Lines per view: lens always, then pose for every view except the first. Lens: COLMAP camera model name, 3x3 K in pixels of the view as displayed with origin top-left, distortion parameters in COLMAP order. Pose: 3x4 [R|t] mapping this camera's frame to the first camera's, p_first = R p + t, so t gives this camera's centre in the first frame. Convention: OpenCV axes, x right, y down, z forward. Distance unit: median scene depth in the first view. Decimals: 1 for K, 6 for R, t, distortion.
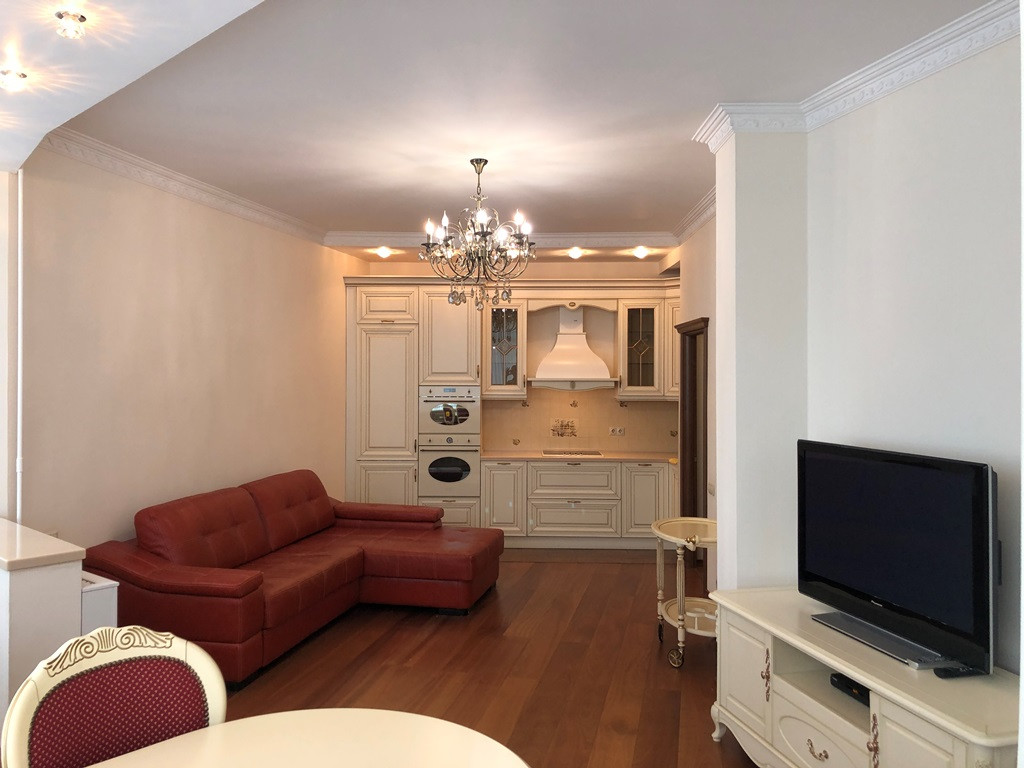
lens RADIAL K [[838.4, 0, 506.7], [0, 838.4, 375.7], [0, 0, 1]] dist [0.051101, -0.052844]
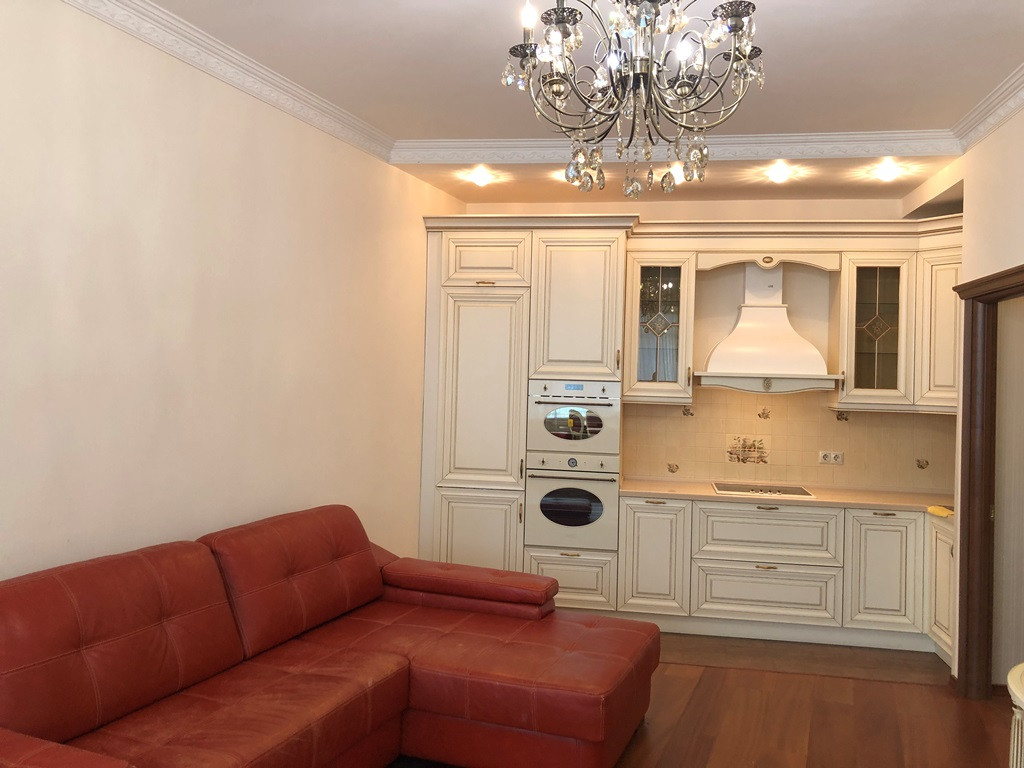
lens RADIAL K [[838.4, 0, 516.7], [0, 838.4, 370.2], [0, 0, 1]] dist [0.051101, -0.052844]
pose [[0.989088, 0.022015, -0.145670, -0.017020], [-0.024489, 0.999584, -0.015217, 0.015181], [0.145274, 0.018618, 0.989216, 0.337351]]
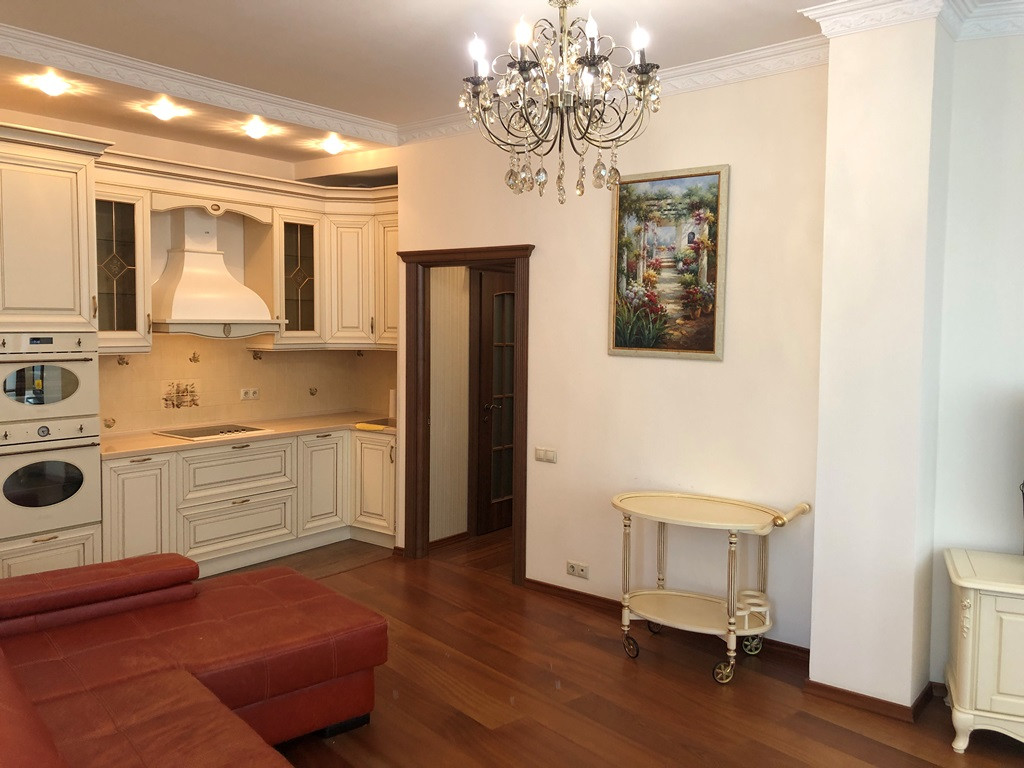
lens RADIAL K [[838.4, 0, 516.6], [0, 838.4, 374.5], [0, 0, 1]] dist [0.051101, -0.052844]
pose [[0.602848, -0.049799, 0.796300, -0.324967], [-0.004141, 0.997841, 0.065538, 0.001696], [-0.797845, -0.042807, 0.601340, 0.416778]]
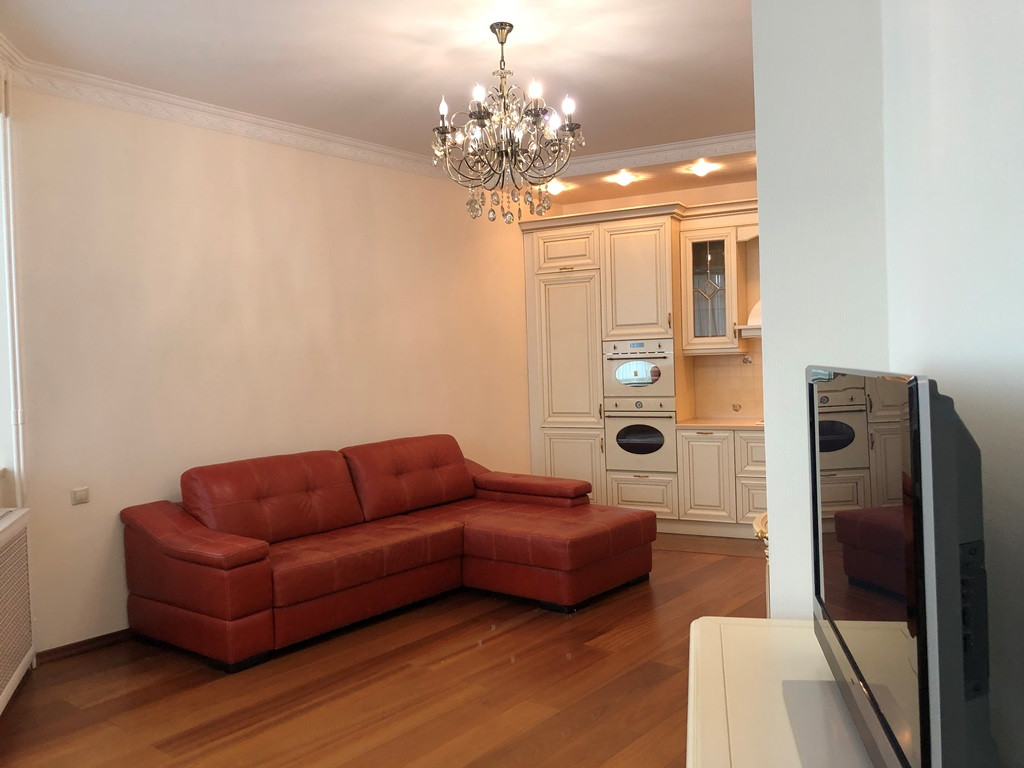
lens RADIAL K [[838.4, 0, 515.9], [0, 838.4, 390.4], [0, 0, 1]] dist [0.051101, -0.052844]
pose [[0.897201, -0.014573, -0.441381, 0.193466], [0.033082, 0.998865, 0.034267, 0.029824], [0.440381, -0.045346, 0.896665, 0.191198]]
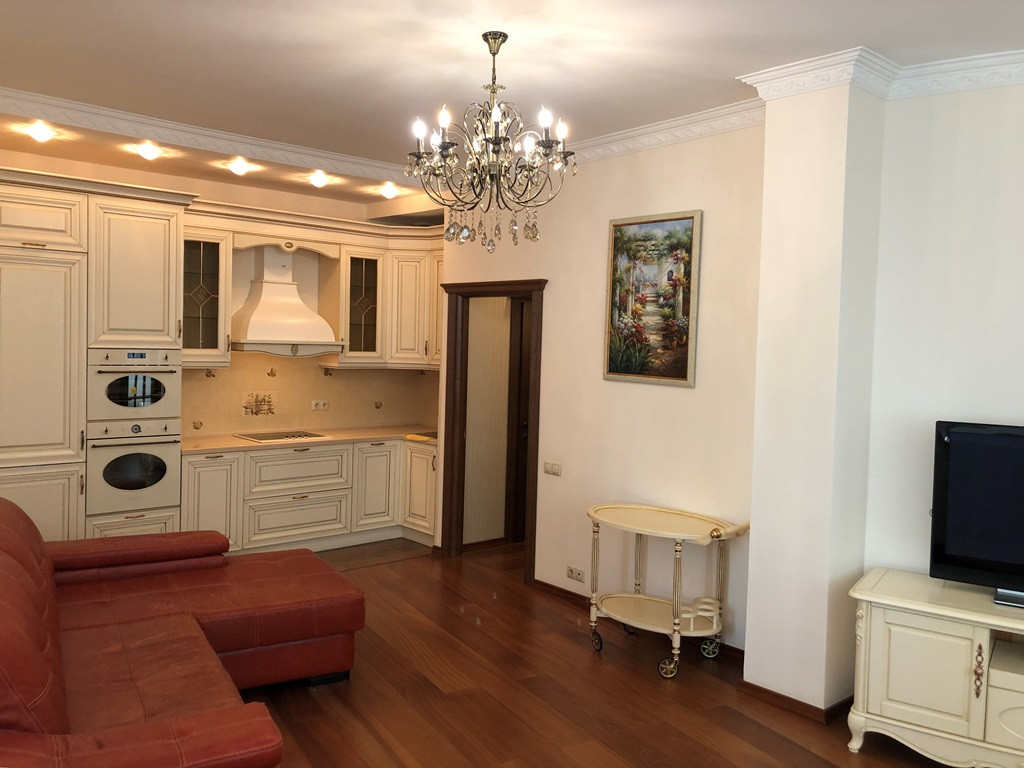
lens RADIAL K [[838.4, 0, 512.3], [0, 838.4, 382.3], [0, 0, 1]] dist [0.051101, -0.052844]
pose [[0.733653, -0.017161, 0.679307, -0.311296], [-0.023692, 0.998427, 0.050810, -0.003083], [-0.679111, -0.053371, 0.732093, 0.290392]]
